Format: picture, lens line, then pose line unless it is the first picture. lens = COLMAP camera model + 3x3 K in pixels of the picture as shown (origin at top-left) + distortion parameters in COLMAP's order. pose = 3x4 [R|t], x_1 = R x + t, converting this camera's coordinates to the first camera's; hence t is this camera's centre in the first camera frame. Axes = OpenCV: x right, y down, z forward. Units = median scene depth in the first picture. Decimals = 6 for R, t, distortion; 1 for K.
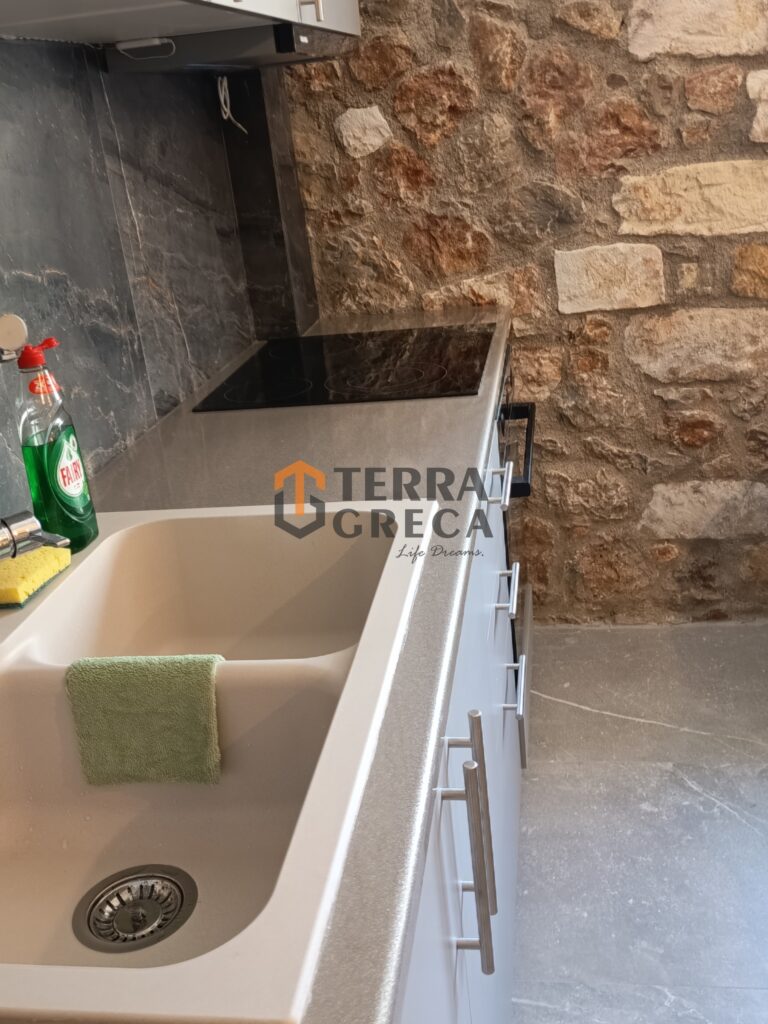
lens RADIAL K [[1061.4, 0, 382.2], [0, 1061.4, 507.8], [0, 0, 1]] dist [0.188047, -0.348807]
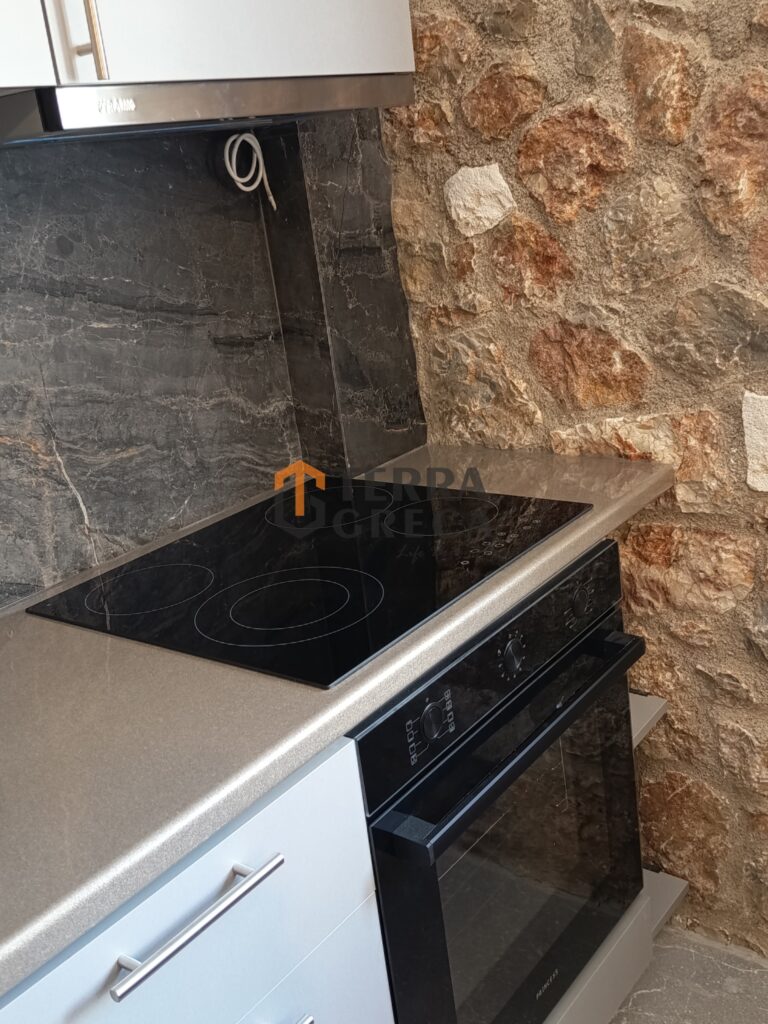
lens RADIAL K [[1061.4, 0, 382.2], [0, 1061.4, 507.8], [0, 0, 1]] dist [0.188047, -0.348807]
pose [[0.877896, 0.146598, -0.455858, 0.270666], [-0.141297, 0.988902, 0.045908, -0.172229], [0.457529, 0.024109, 0.888868, 0.353363]]
